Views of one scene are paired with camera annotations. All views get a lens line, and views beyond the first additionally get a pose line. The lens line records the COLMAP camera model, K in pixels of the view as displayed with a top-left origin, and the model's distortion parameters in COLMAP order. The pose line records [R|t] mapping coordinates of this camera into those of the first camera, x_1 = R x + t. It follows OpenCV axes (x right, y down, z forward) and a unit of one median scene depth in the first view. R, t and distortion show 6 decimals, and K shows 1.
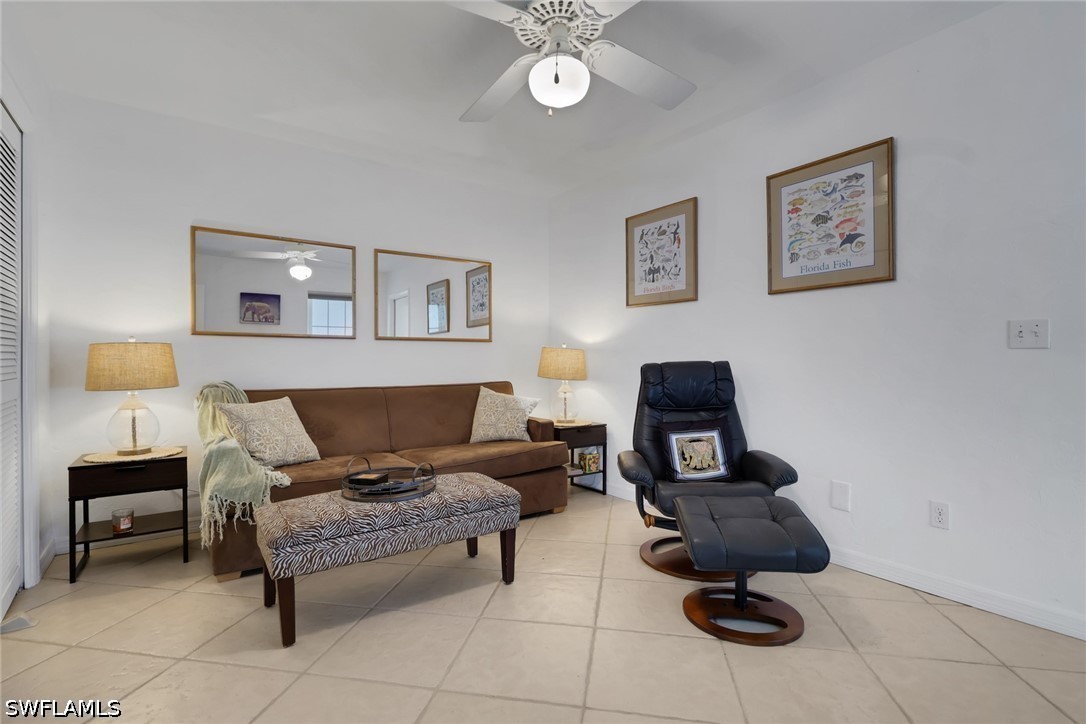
lens RADIAL K [[515.4, 0, 540.0], [0, 515.4, 364.0], [0, 0, 1]] dist [0.000550, 0.000364]
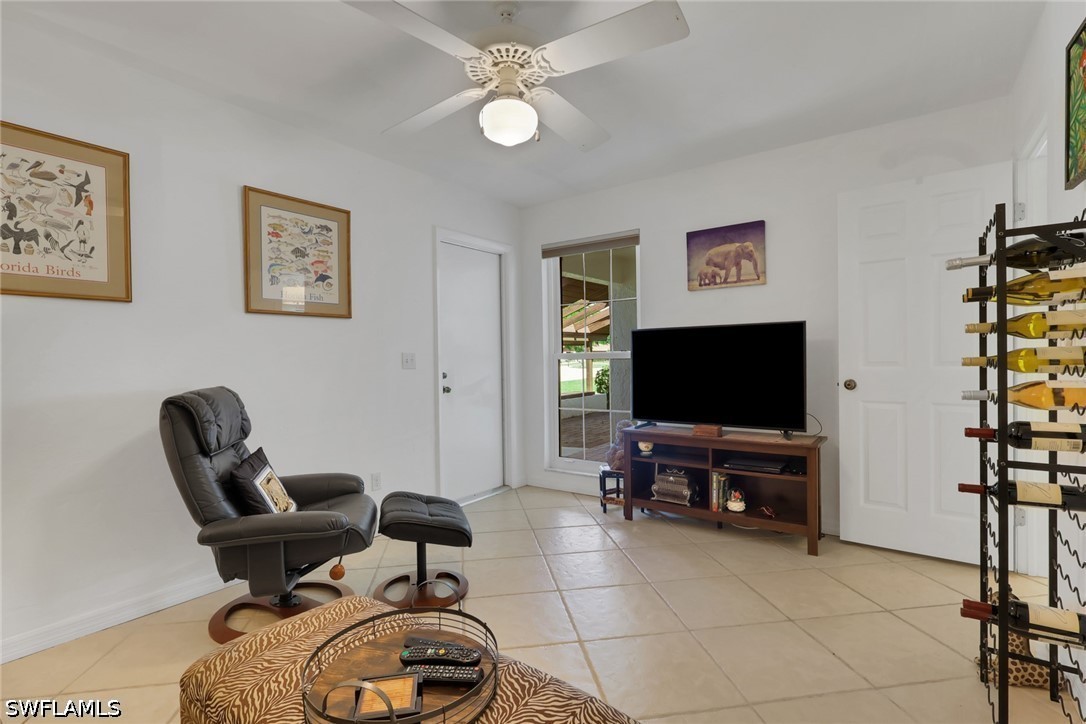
lens RADIAL K [[515.4, 0, 540.0], [0, 515.4, 364.0], [0, 0, 1]] dist [0.000550, 0.000364]
pose [[-0.322406, 0.021172, 0.946365, -0.620381], [0.049632, 0.998753, -0.005436, -0.012348], [-0.945299, 0.045217, -0.323055, 0.838534]]
